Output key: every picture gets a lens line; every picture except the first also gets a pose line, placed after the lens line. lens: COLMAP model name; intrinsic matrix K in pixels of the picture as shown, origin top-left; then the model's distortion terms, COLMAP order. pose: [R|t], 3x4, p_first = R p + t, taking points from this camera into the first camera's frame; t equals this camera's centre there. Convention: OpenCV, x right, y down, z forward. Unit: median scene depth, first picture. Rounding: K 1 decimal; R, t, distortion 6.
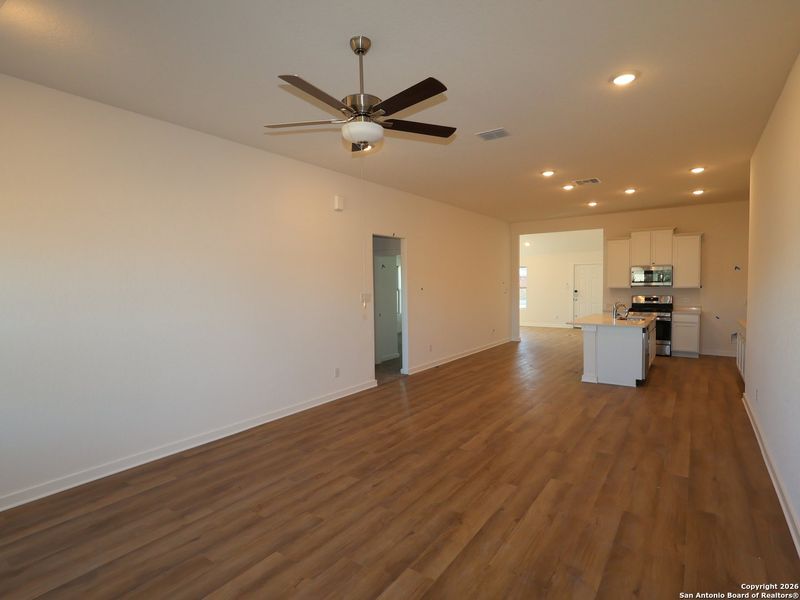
lens RADIAL K [[420.8, 0, 393.4], [0, 420.8, 294.3], [0, 0, 1]] dist [-0.000624, 0.002723]
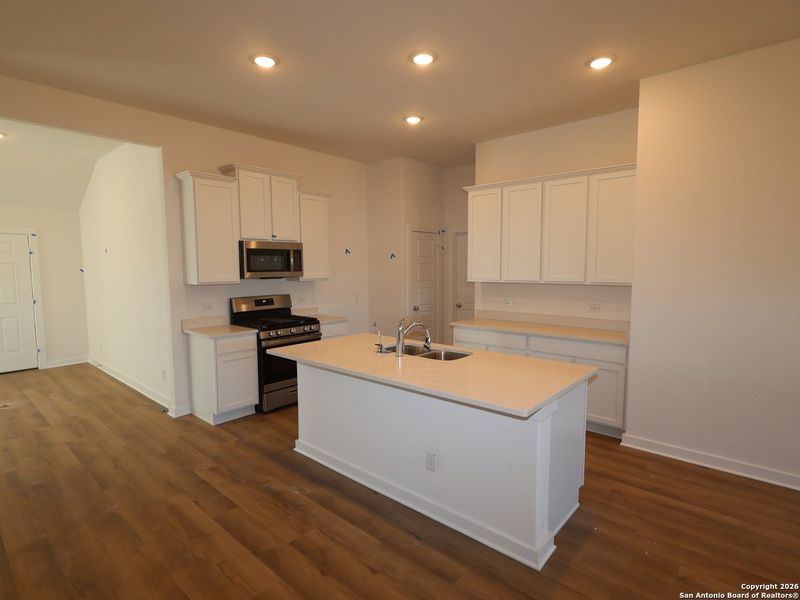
lens RADIAL K [[420.8, 0, 403.3], [0, 420.8, 308.5], [0, 0, 1]] dist [-0.000624, 0.002723]
pose [[0.087677, -0.096113, 0.991501, 0.185910], [0.032516, 0.995080, 0.093585, -0.055597], [-0.995618, 0.024034, 0.090371, 1.634024]]
